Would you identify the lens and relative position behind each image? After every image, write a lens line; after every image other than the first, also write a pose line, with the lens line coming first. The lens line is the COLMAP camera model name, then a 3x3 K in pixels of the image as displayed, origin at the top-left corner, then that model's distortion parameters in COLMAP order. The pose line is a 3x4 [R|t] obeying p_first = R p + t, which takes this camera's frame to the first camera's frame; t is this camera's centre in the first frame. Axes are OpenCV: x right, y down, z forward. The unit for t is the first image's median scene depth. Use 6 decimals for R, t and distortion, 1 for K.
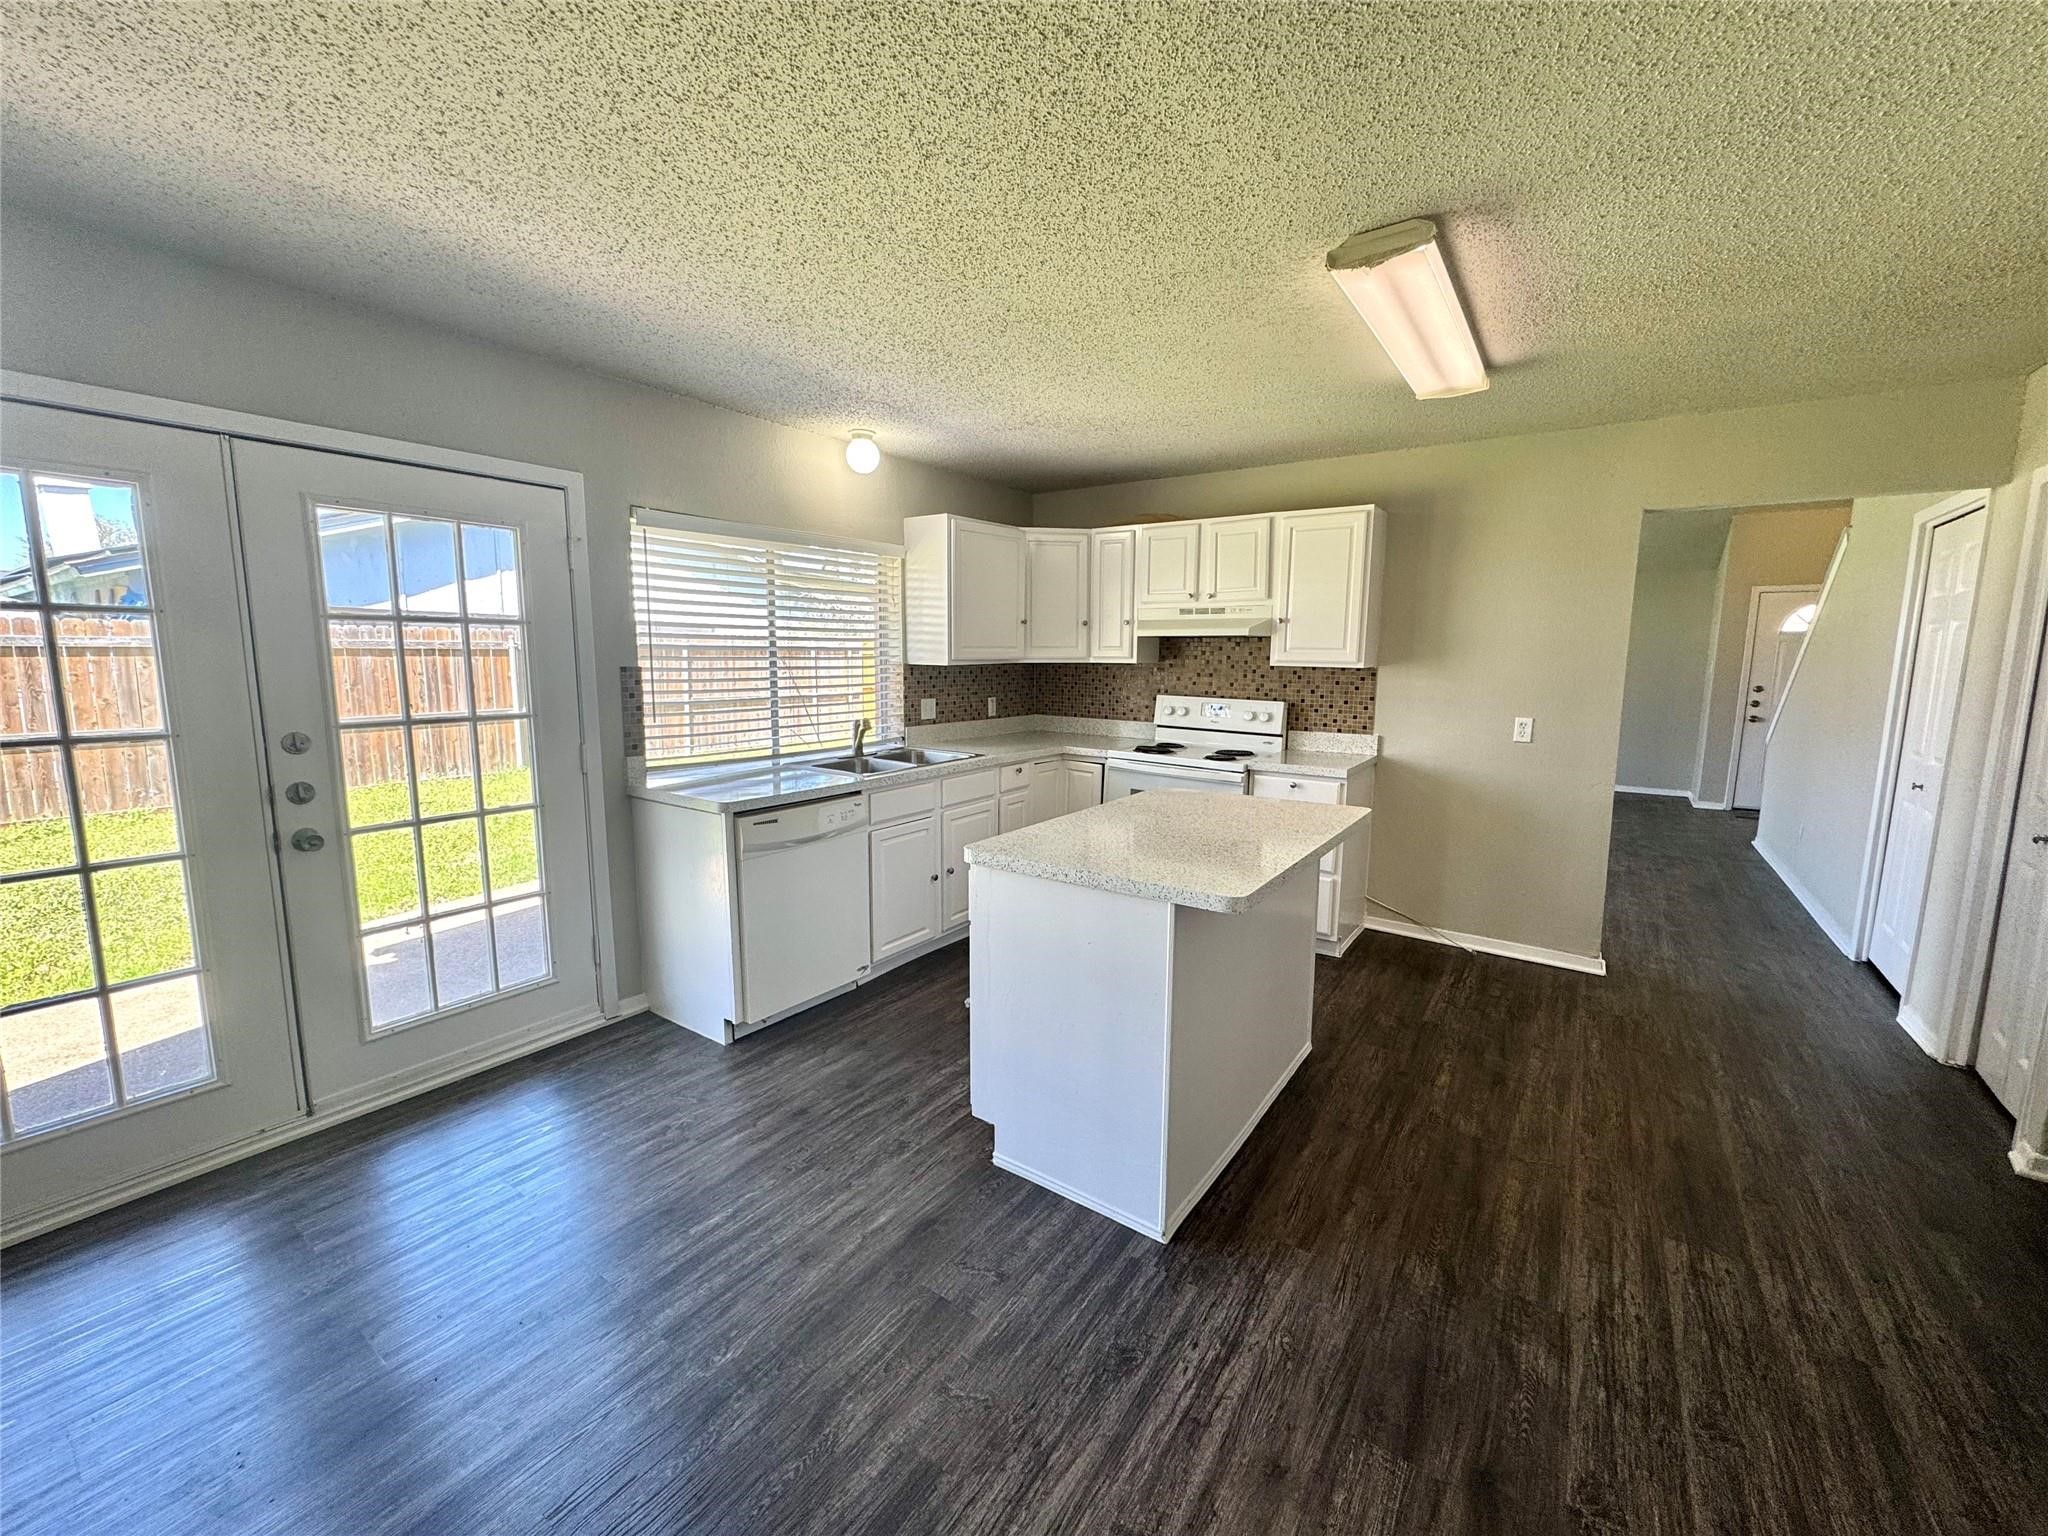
lens RADIAL K [[824.1, 0, 1025.3], [0, 824.1, 762.2], [0, 0, 1]] dist [-0.000430, -0.000047]
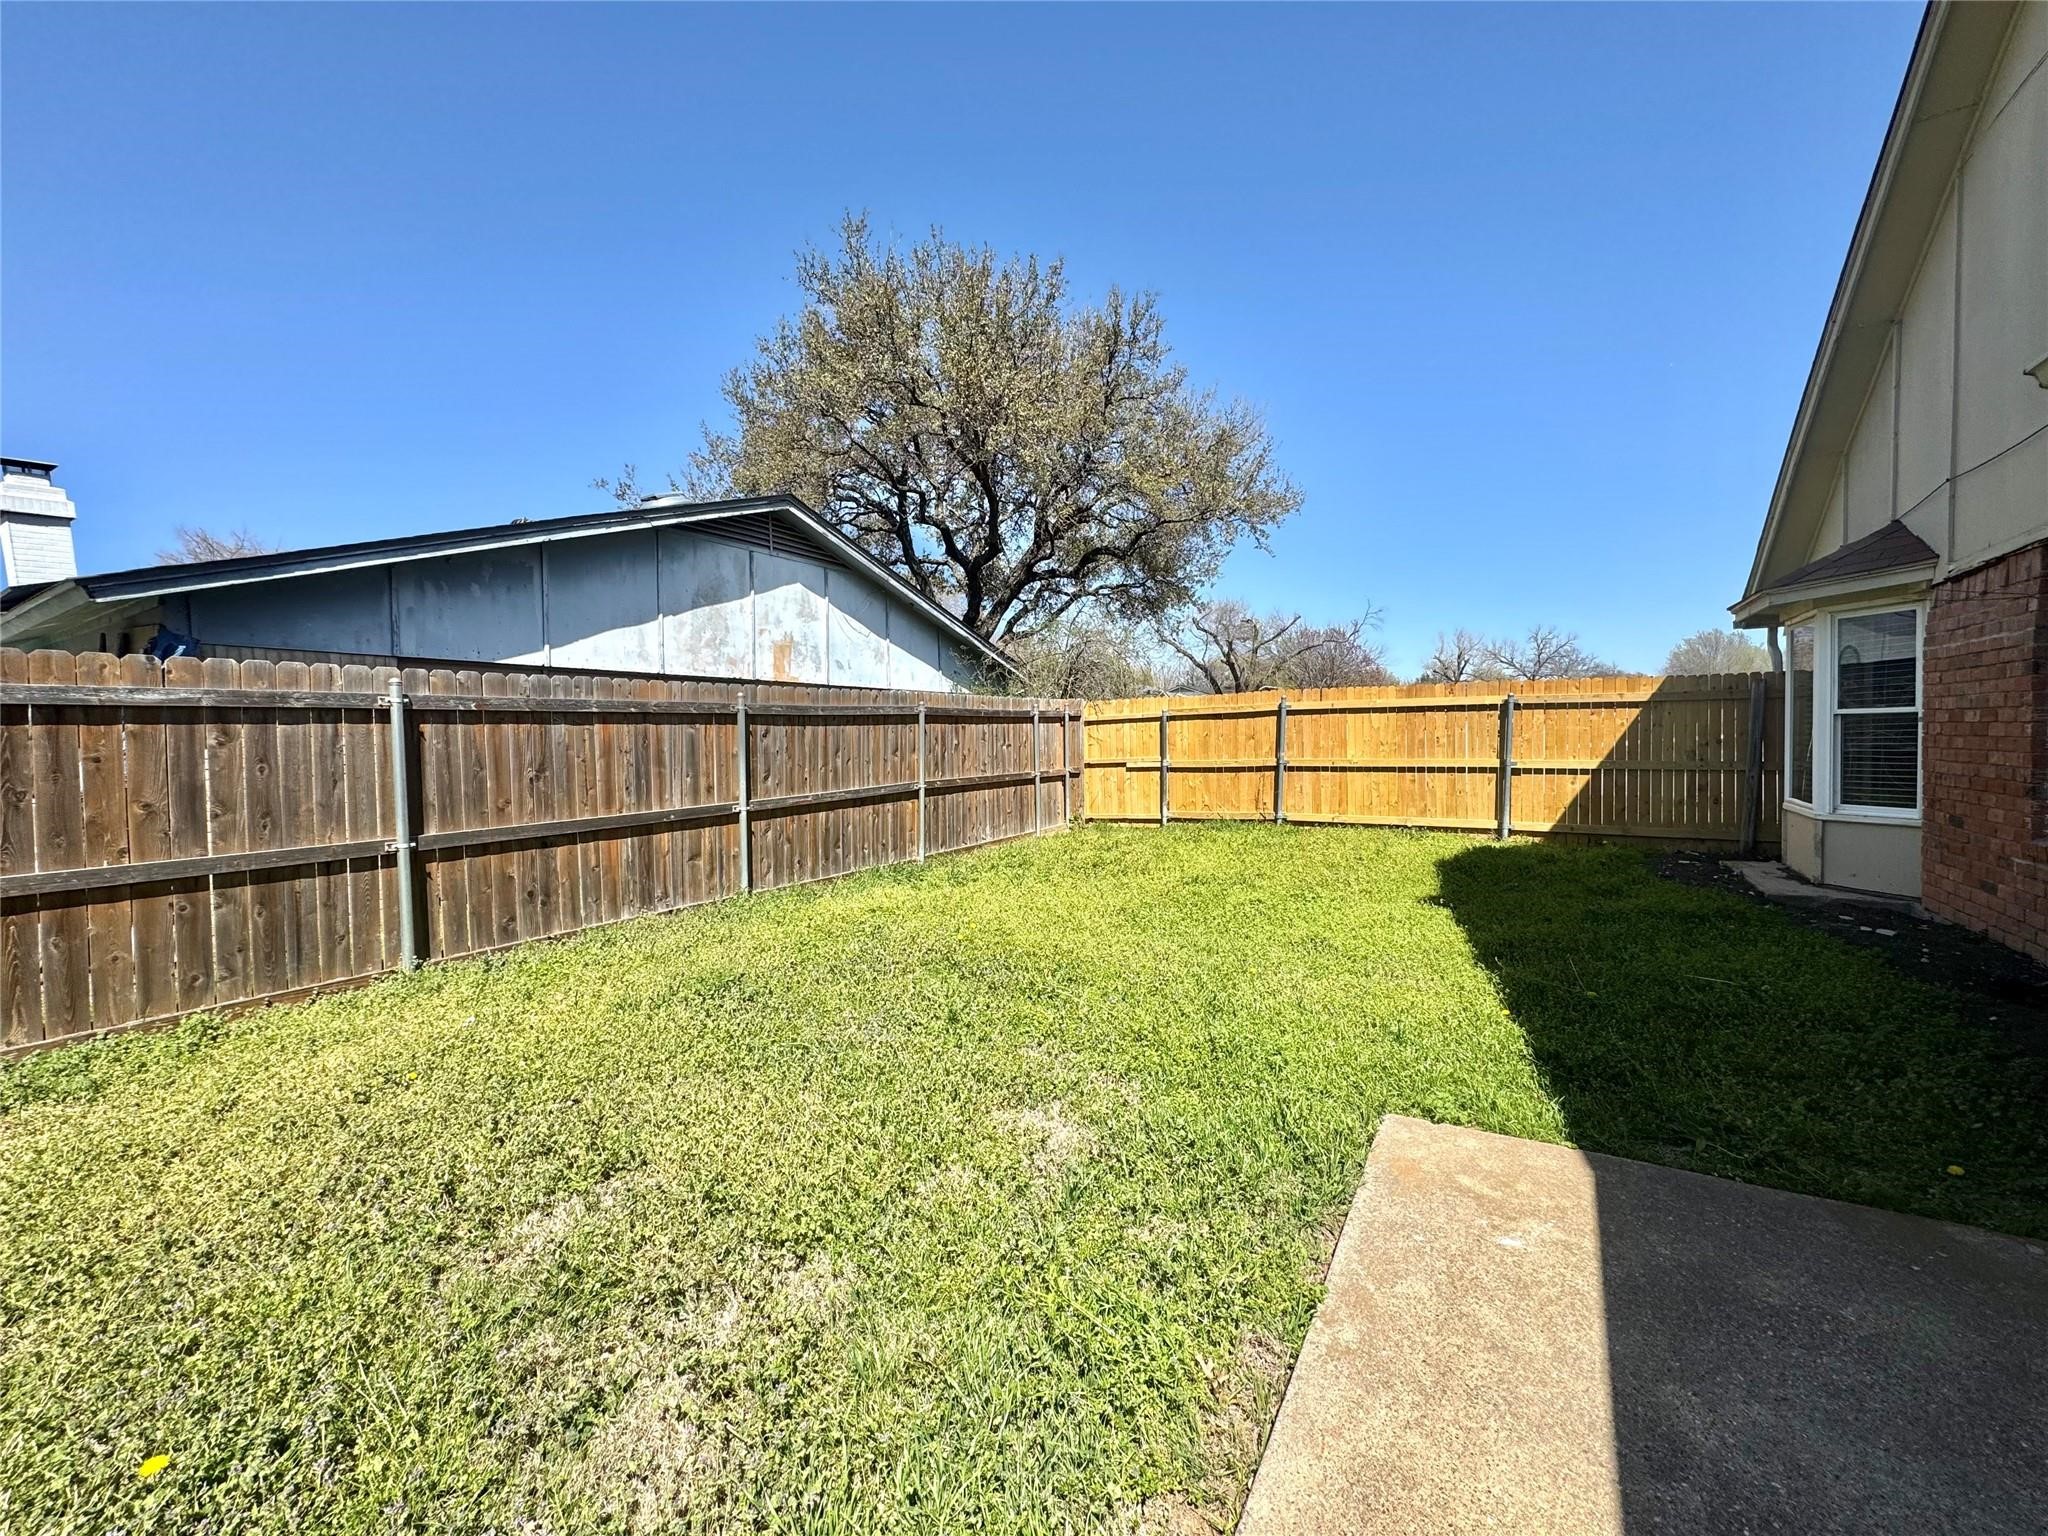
lens RADIAL K [[824.1, 0, 1019.7], [0, 824.1, 766.7], [0, 0, 1]] dist [-0.000430, -0.000047]
pose [[0.998693, -0.027838, 0.042874, -0.481986], [0.031671, 0.995302, -0.091488, -0.029055], [-0.040126, 0.092727, 0.994883, 0.373234]]
